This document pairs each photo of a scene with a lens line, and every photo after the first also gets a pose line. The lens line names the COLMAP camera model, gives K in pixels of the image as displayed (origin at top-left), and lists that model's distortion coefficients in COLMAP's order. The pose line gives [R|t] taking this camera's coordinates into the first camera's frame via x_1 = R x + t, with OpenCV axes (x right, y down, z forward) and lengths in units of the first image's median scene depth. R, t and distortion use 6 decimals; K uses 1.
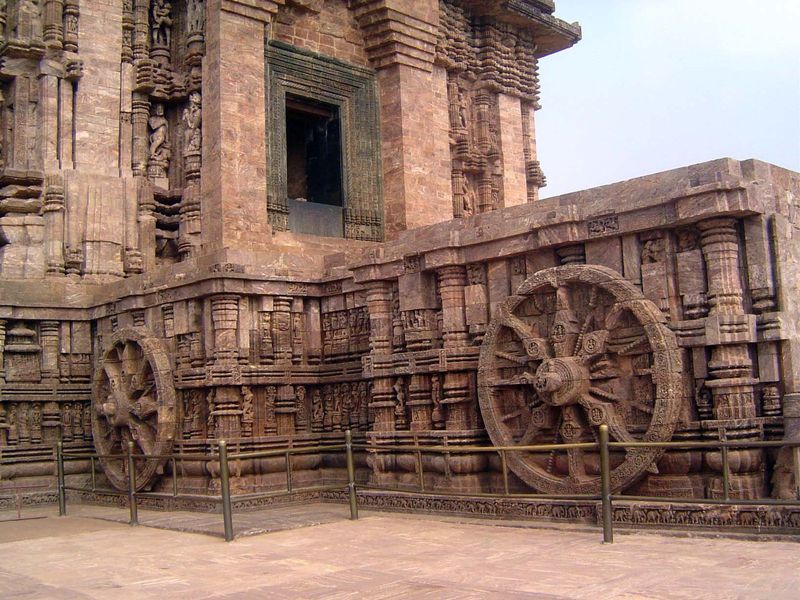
lens RADIAL K [[914.2, 0, 400.0], [0, 914.2, 300.0], [0, 0, 1]] dist [-0.116895, -0.043536]
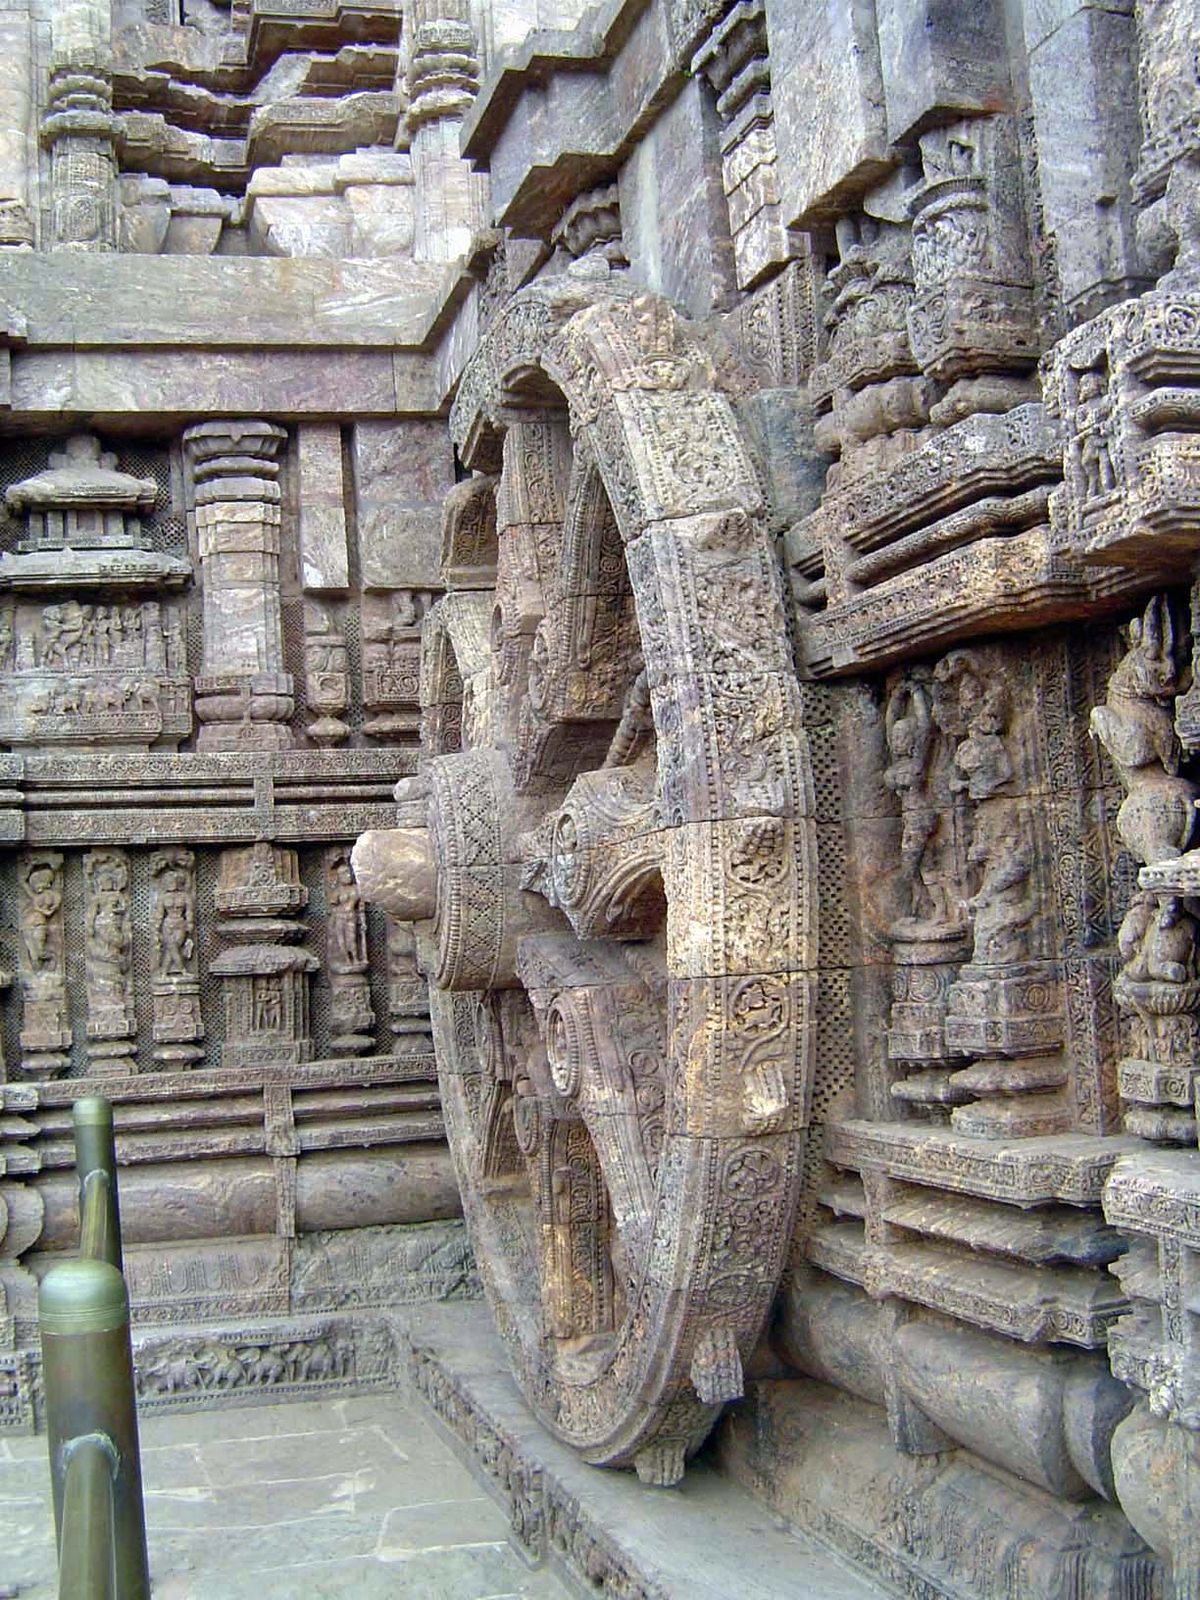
lens RADIAL K [[1828.4, 0, 600.0], [0, 1828.4, 800.0], [0, 0, 1]] dist [-0.116895, -0.043536]
pose [[0.886890, -0.035823, -0.460590, -0.151069], [0.069020, 0.996074, 0.055430, 0.090283], [0.456796, -0.080950, 0.885881, 0.712231]]
